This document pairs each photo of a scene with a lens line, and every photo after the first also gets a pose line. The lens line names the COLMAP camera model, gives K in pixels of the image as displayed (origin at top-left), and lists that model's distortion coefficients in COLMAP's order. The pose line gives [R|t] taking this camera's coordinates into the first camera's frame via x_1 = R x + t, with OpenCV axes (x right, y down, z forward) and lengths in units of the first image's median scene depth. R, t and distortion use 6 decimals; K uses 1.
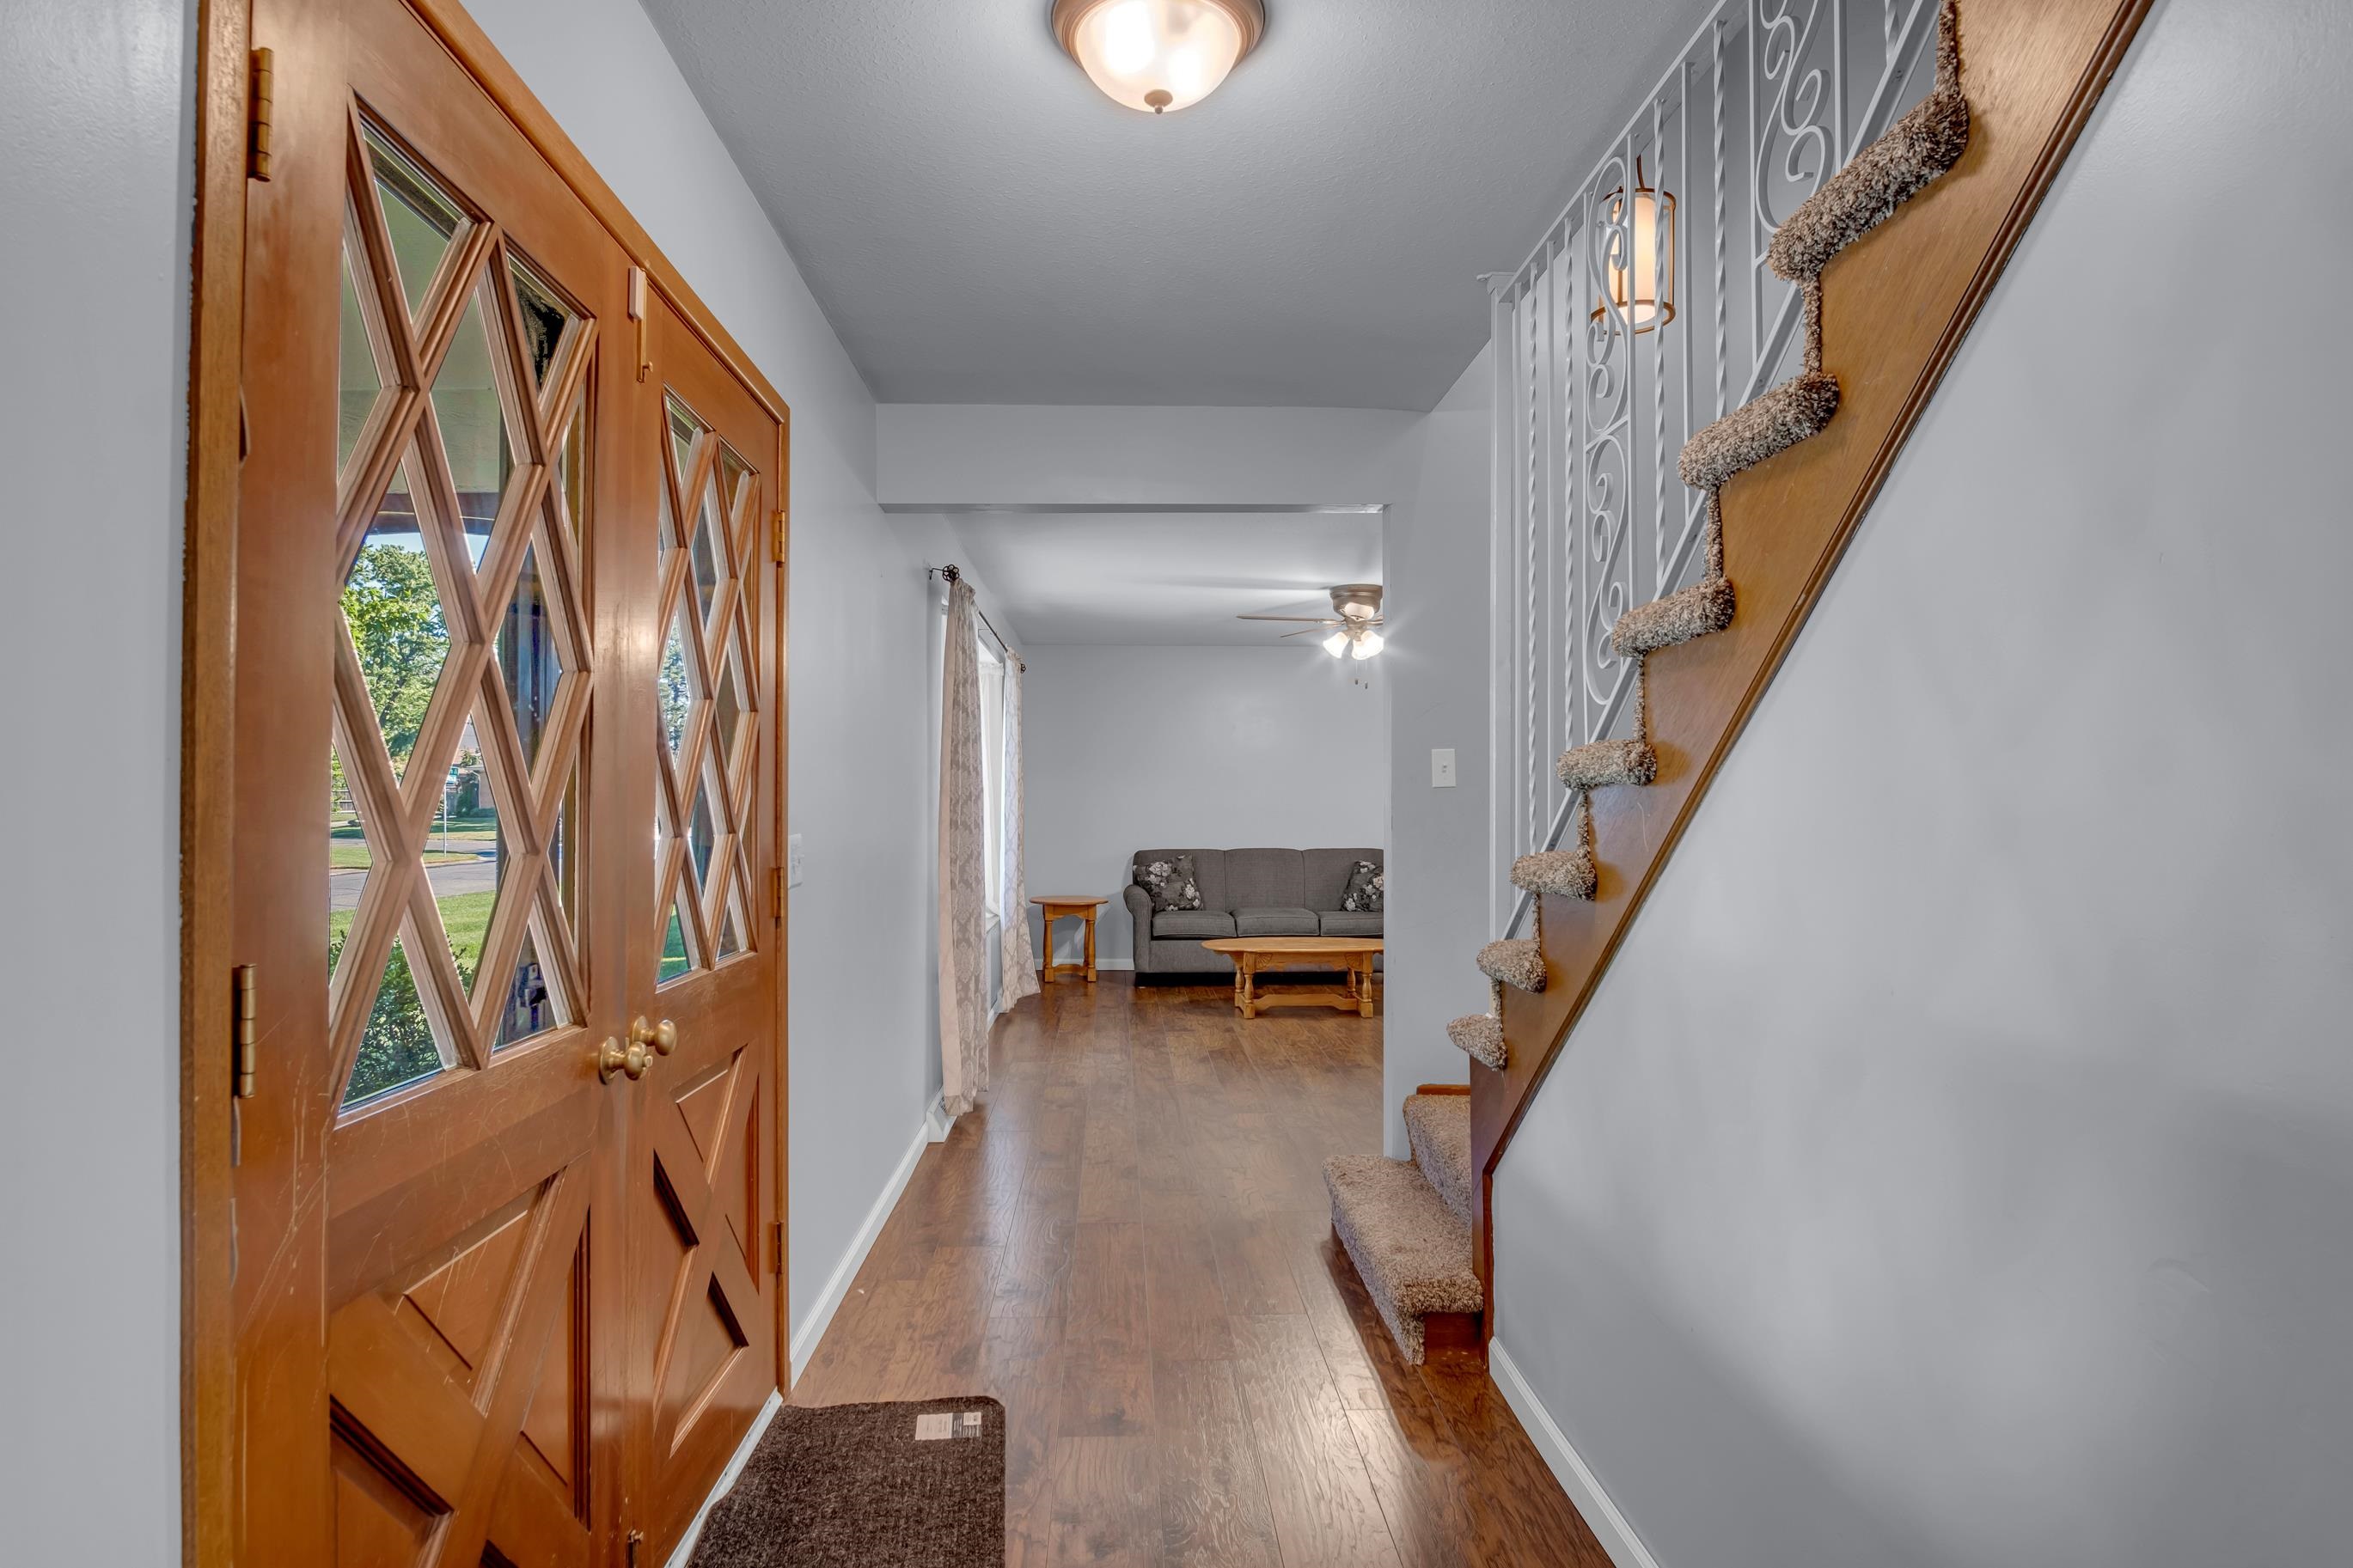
lens RADIAL K [[1267.9, 0, 1193.0], [0, 1267.9, 757.9], [0, 0, 1]] dist [-0.040362, 0.013432]
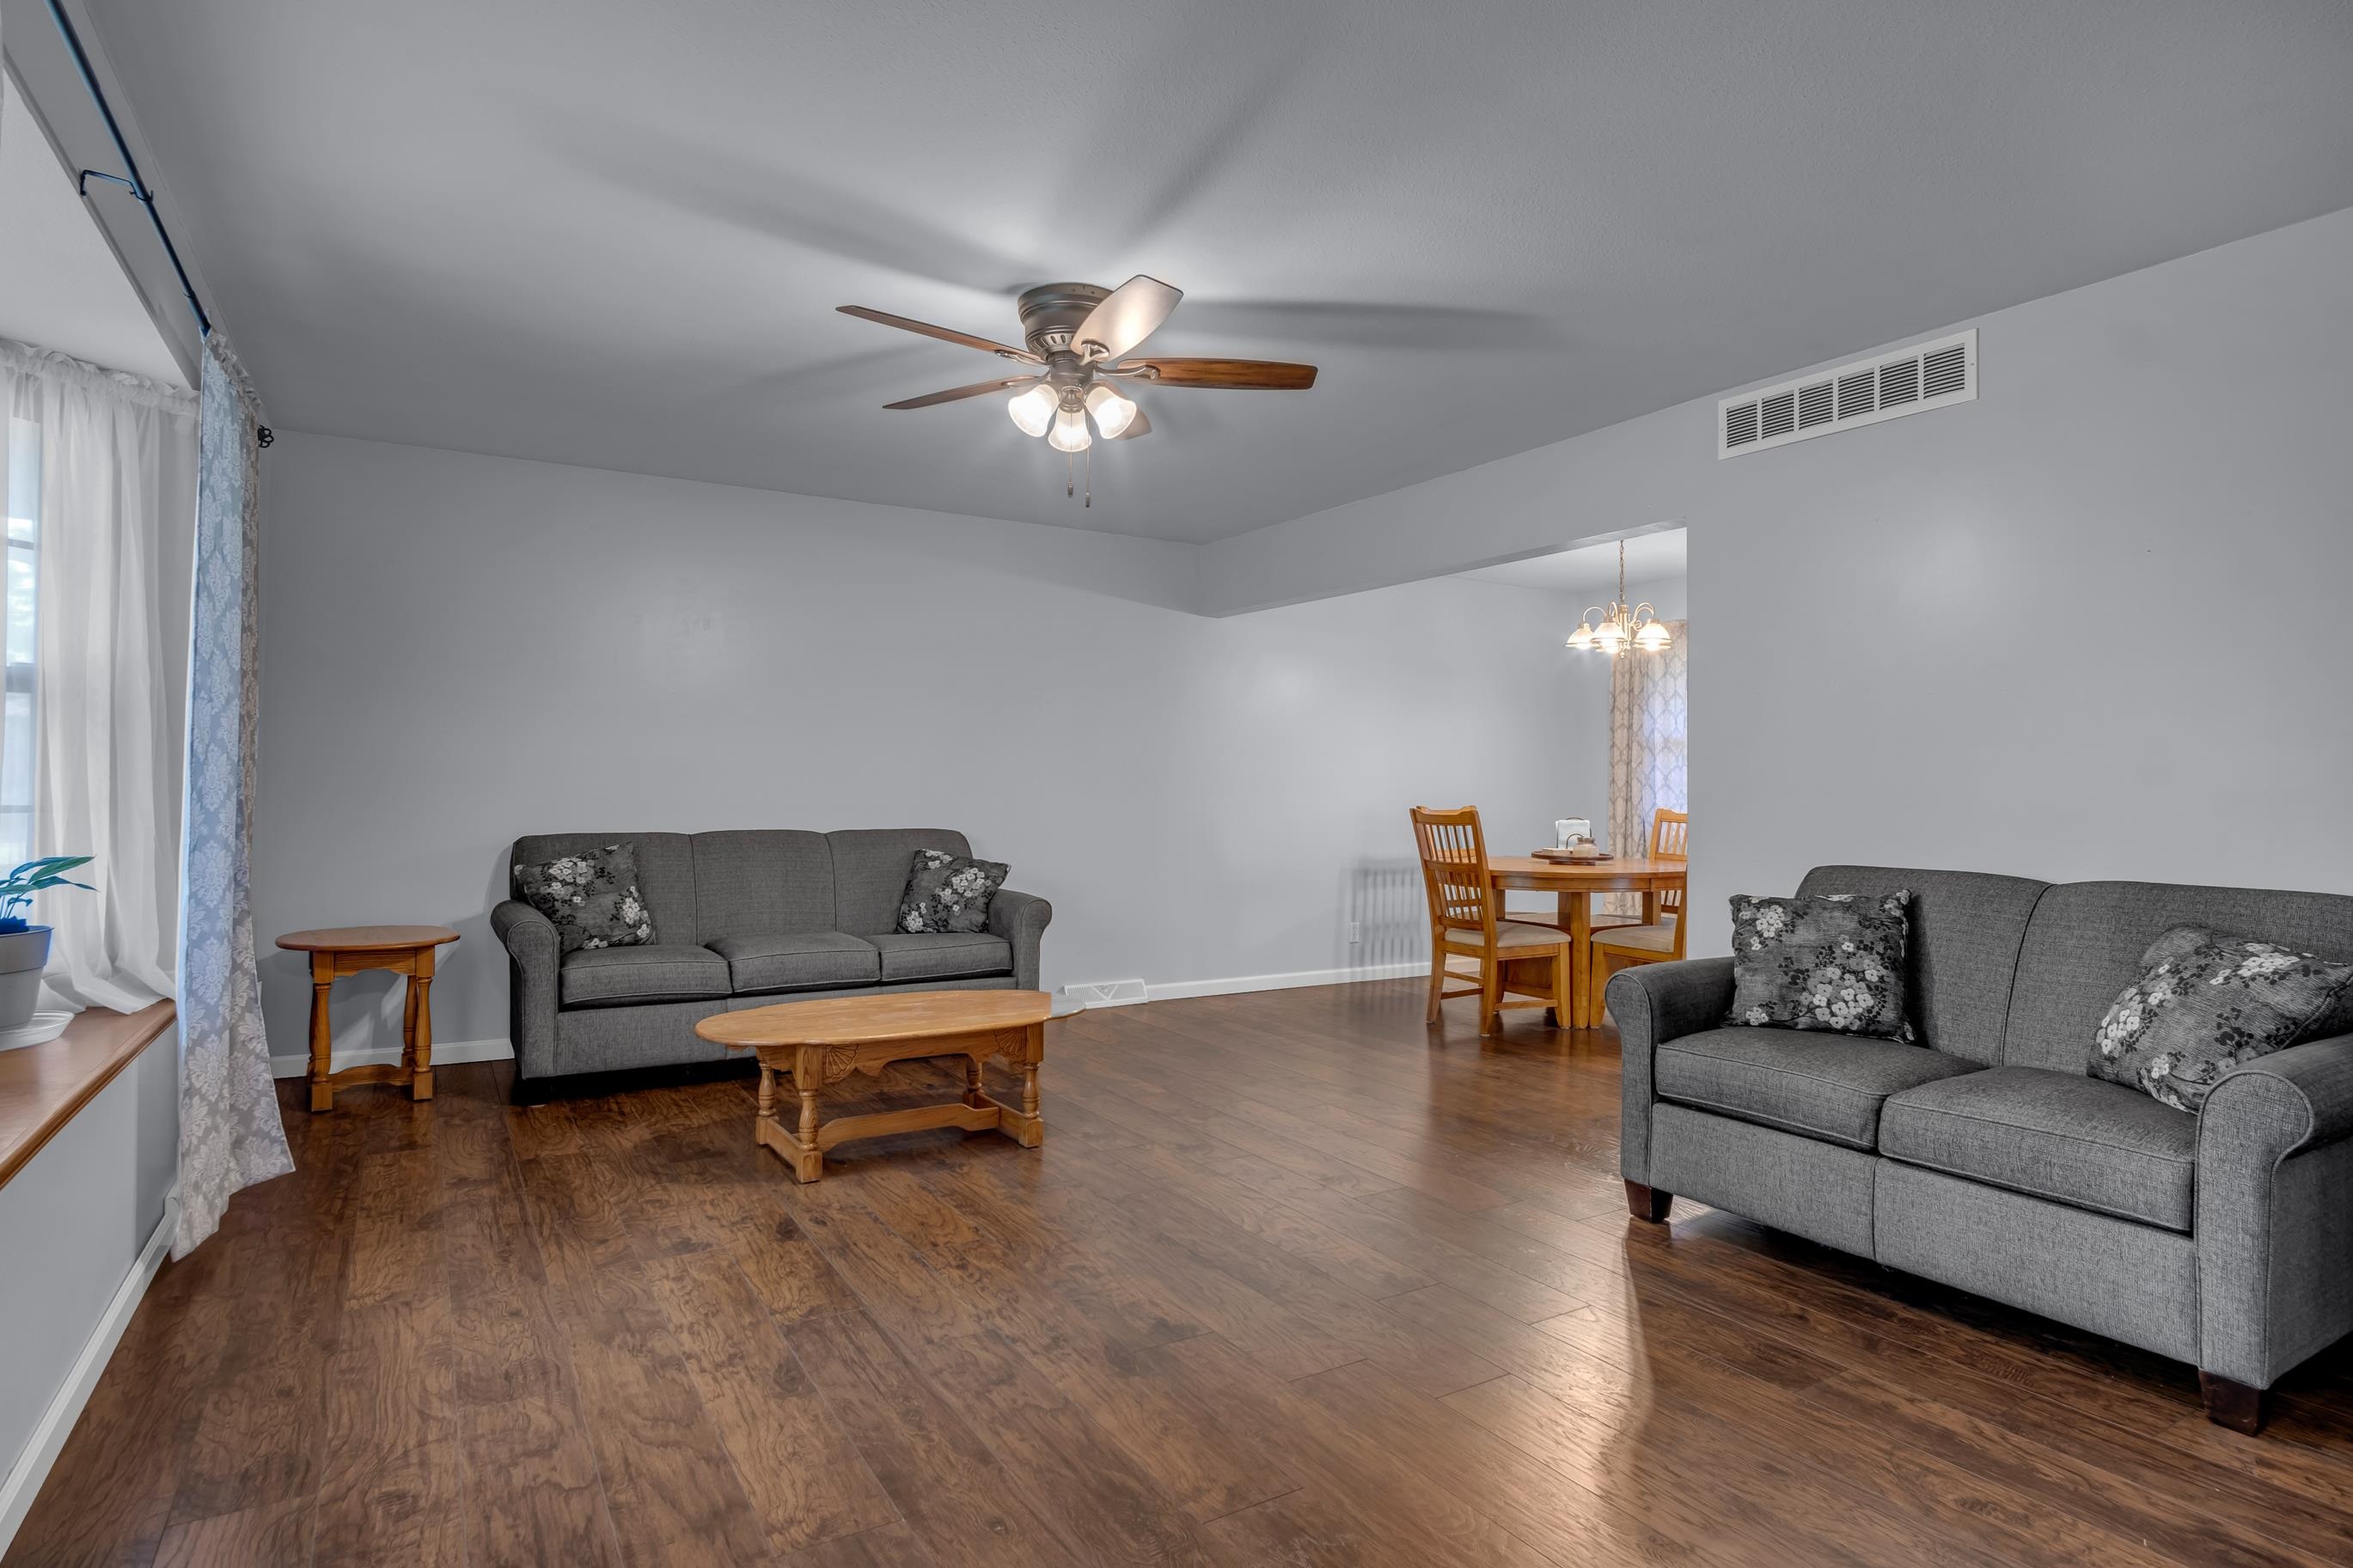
lens RADIAL K [[1267.9, 0, 1193.0], [0, 1267.9, 757.9], [0, 0, 1]] dist [-0.040362, 0.013432]
pose [[0.881174, 0.016924, 0.472488, -0.046172], [-0.024150, 0.999666, 0.009233, 0.029468], [-0.472174, -0.019547, 0.881289, 0.416500]]
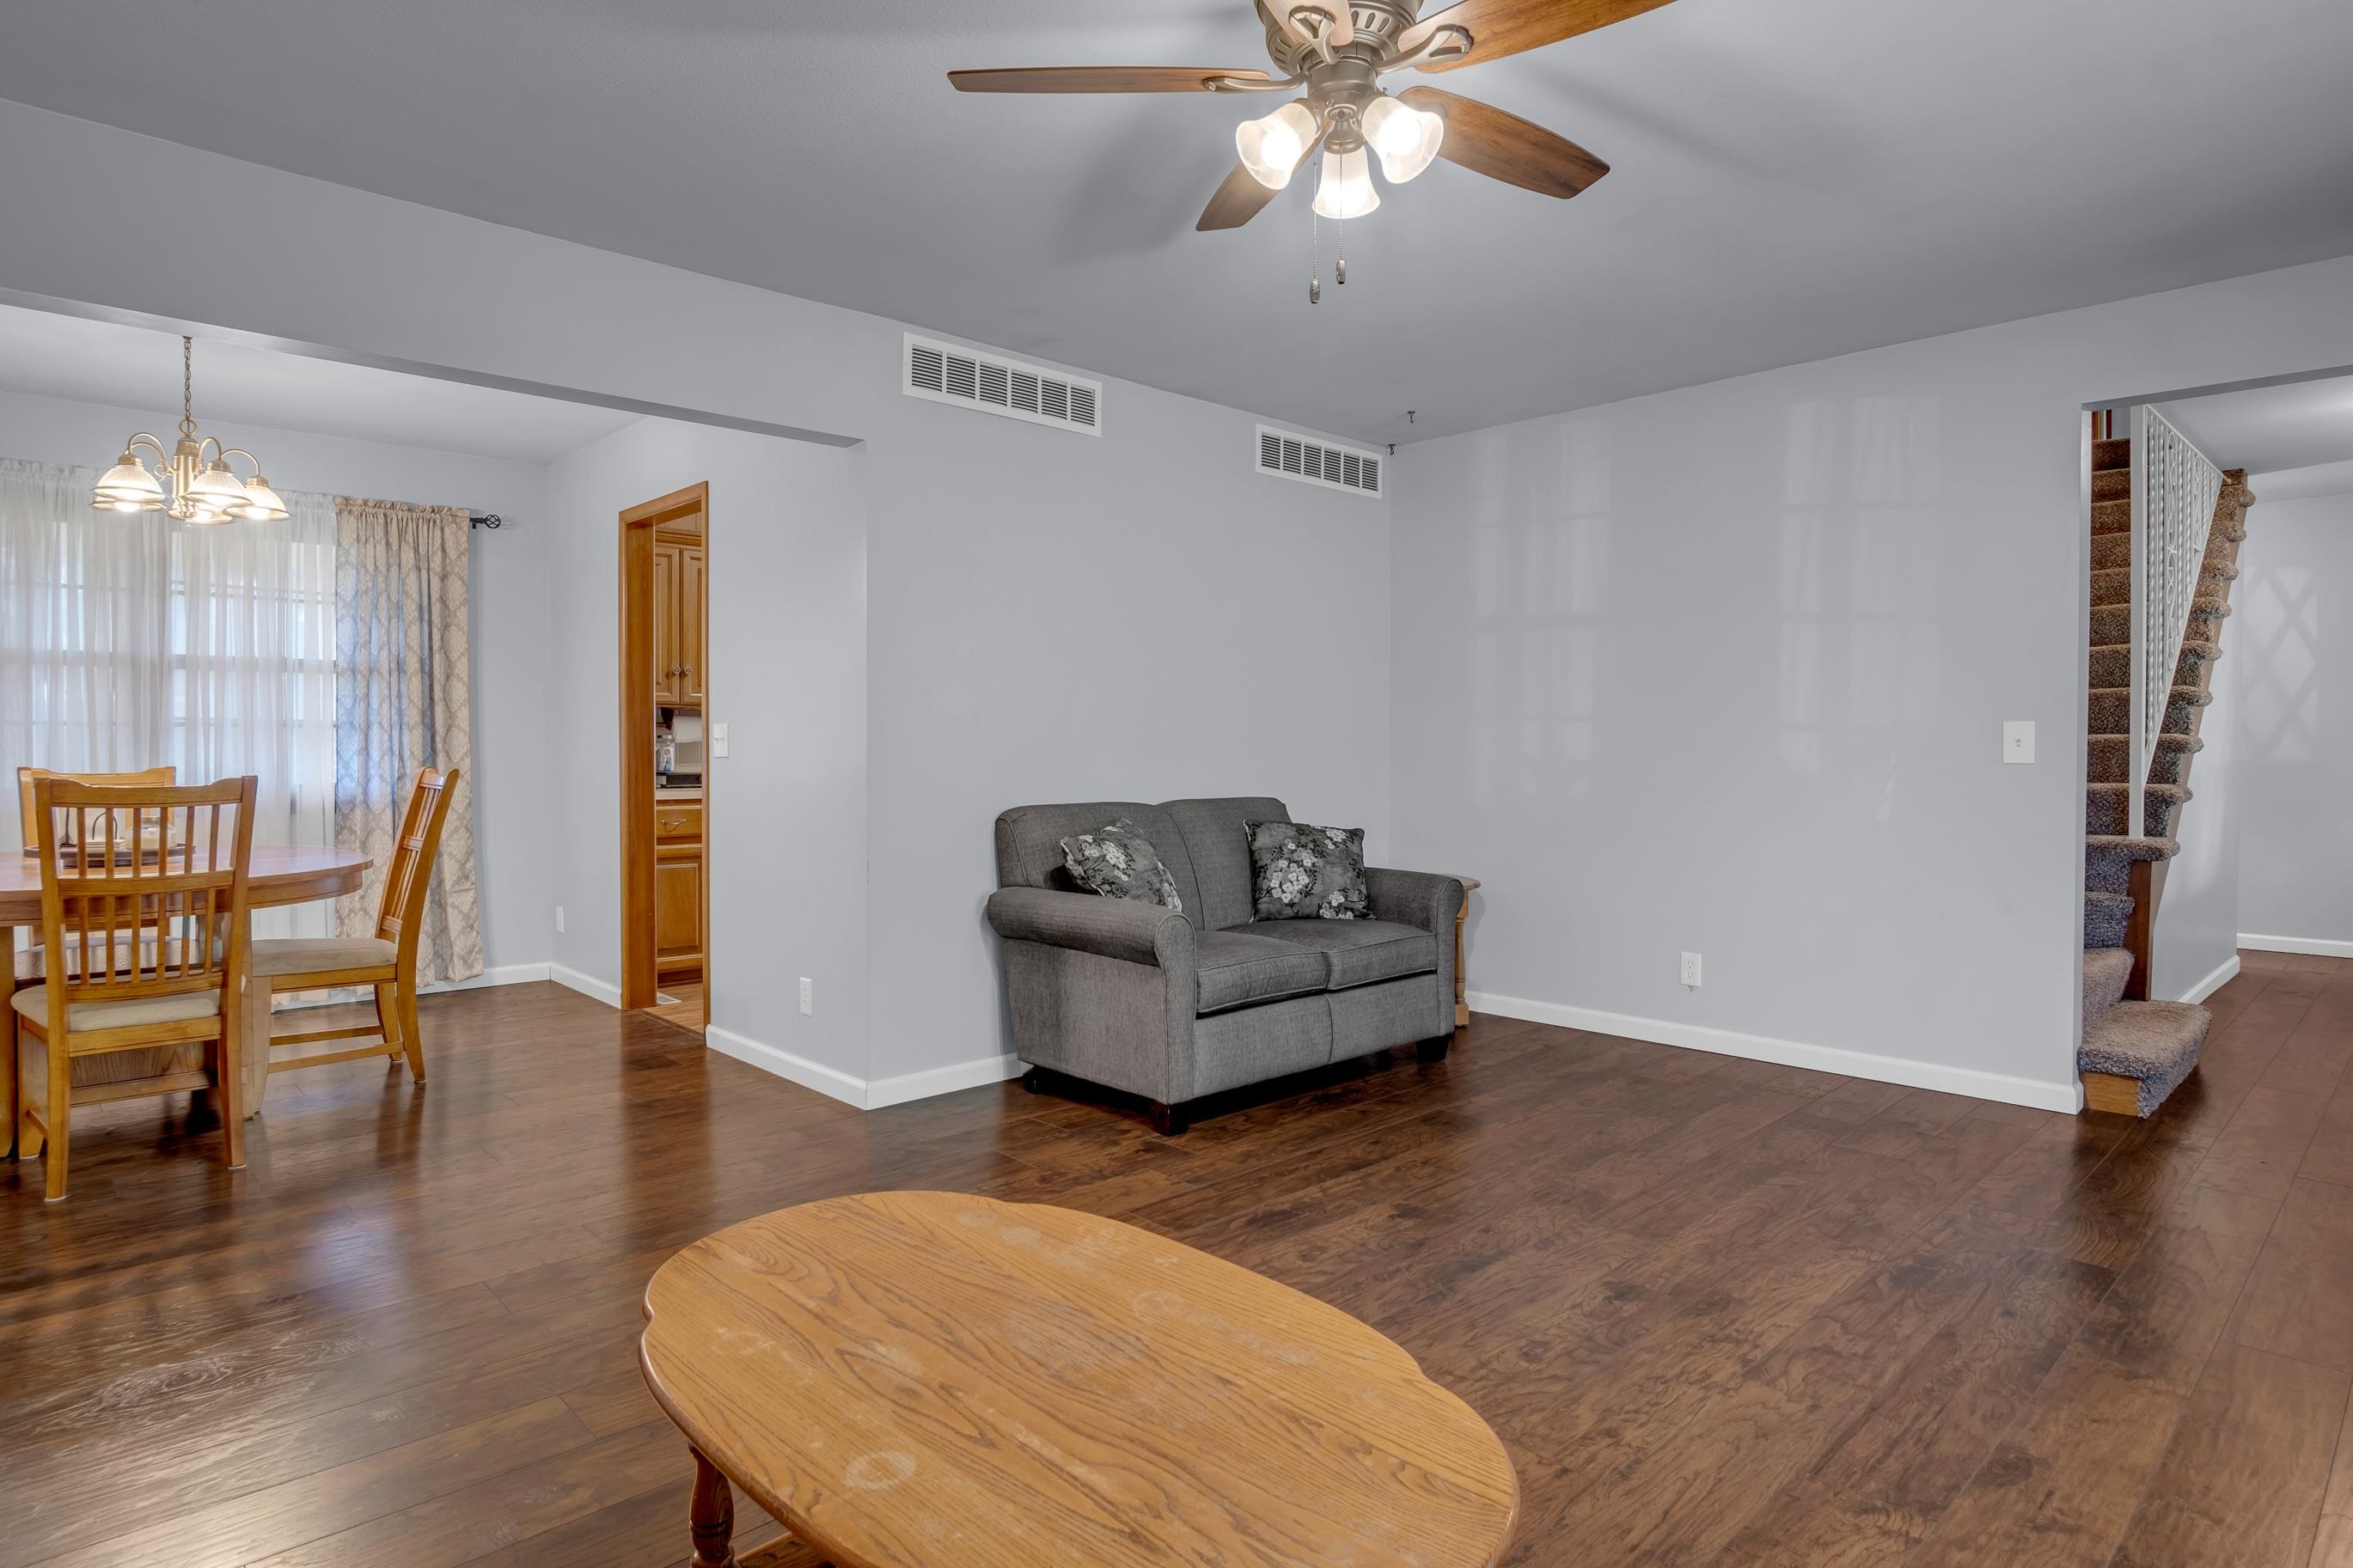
lens RADIAL K [[1267.9, 0, 1193.0], [0, 1267.9, 757.9], [0, 0, 1]] dist [-0.040362, 0.013432]
pose [[-0.642091, -0.015368, 0.766474, -0.065769], [-0.033904, 0.999390, -0.008364, 0.046991], [-0.765878, -0.031357, -0.642220, 0.922936]]
